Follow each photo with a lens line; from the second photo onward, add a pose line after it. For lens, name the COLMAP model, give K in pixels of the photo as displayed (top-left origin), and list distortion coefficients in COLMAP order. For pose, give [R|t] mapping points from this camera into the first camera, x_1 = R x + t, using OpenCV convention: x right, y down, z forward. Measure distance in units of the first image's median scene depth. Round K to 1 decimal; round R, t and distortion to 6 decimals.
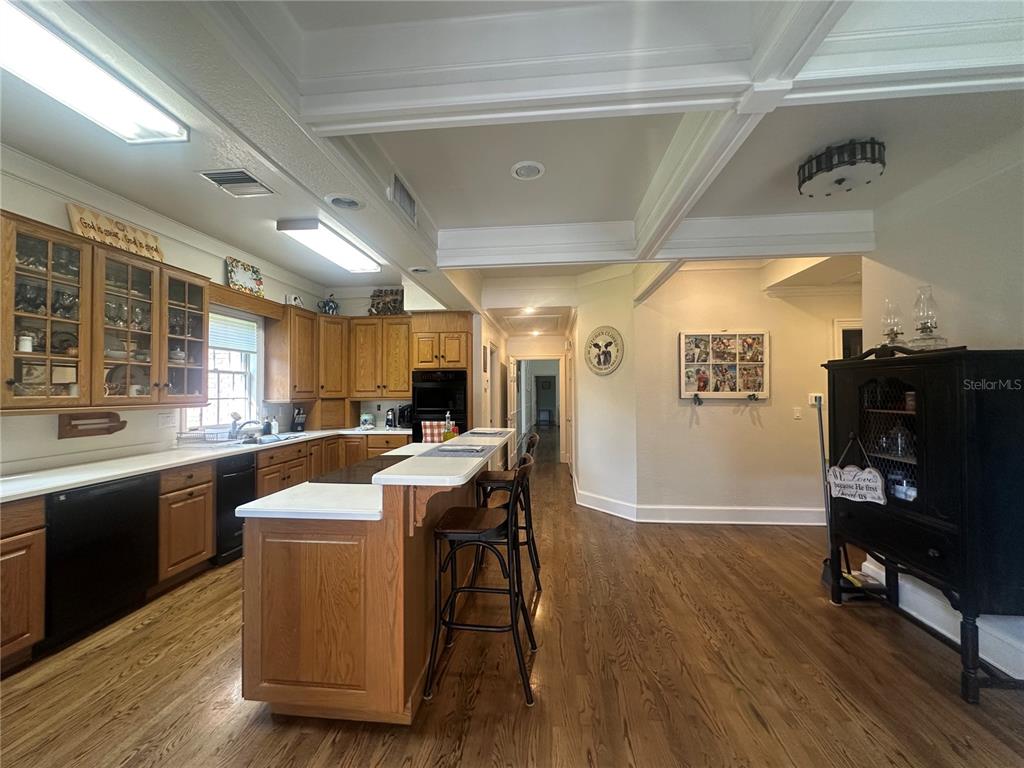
lens RADIAL K [[410.0, 0, 512.0], [0, 410.0, 384.0], [0, 0, 1]] dist [-0.001870, 0.000396]
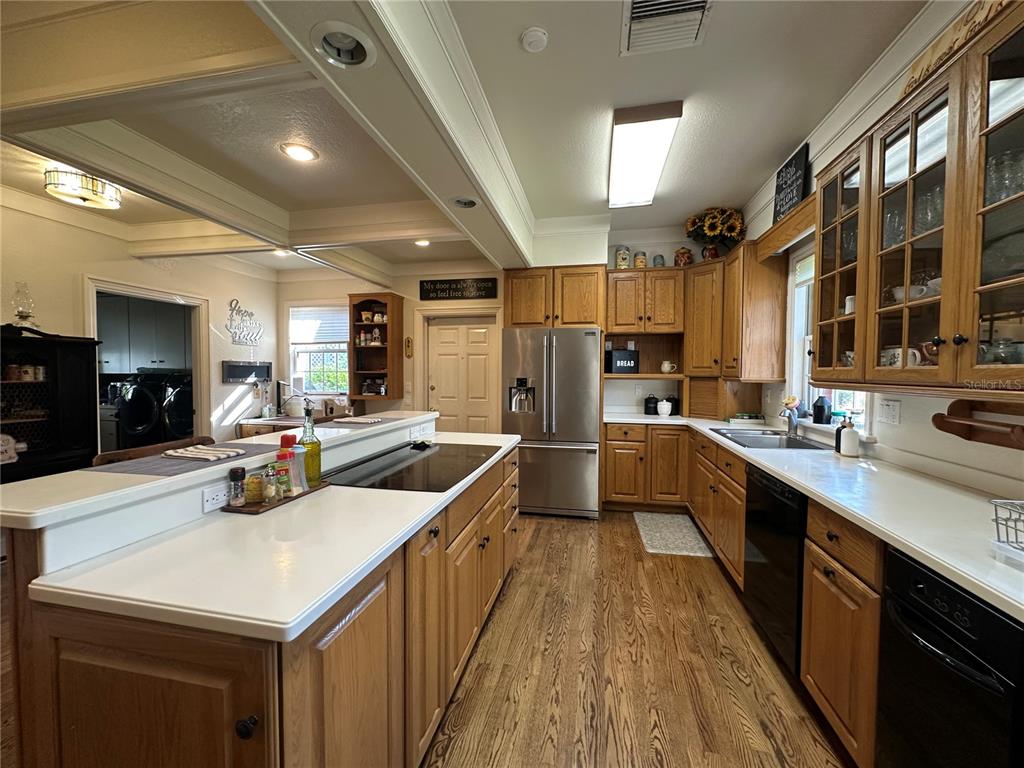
lens RADIAL K [[411.4, 0, 512.0], [0, 411.4, 384.0], [0, 0, 1]] dist [-0.000535, 0.000441]
pose [[-0.993800, -0.002983, 0.111143, -0.553378], [-0.001419, 0.999899, 0.014154, 0.049304], [-0.111174, 0.013909, -0.993704, 1.776079]]
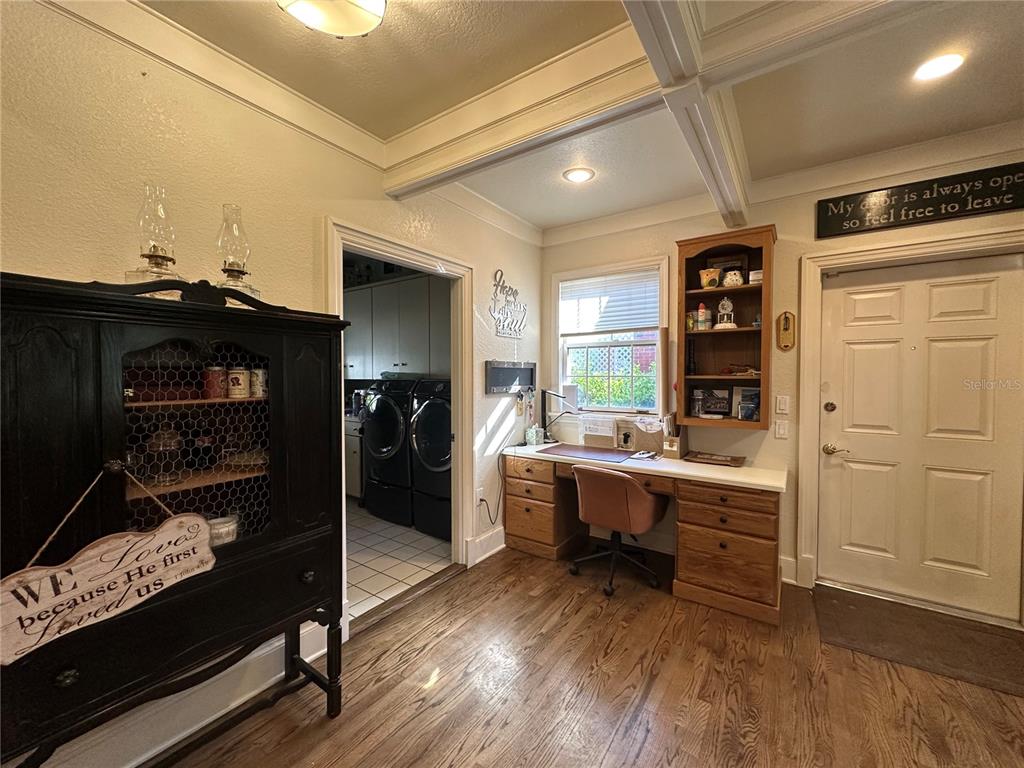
lens RADIAL K [[410.0, 0, 512.0], [0, 410.0, 384.0], [0, 0, 1]] dist [-0.001870, 0.000396]
pose [[-0.872712, -0.006279, 0.488195, 0.249706], [-0.003318, 0.999970, 0.006929, 0.034187], [-0.488224, 0.004428, -0.872707, 1.138854]]
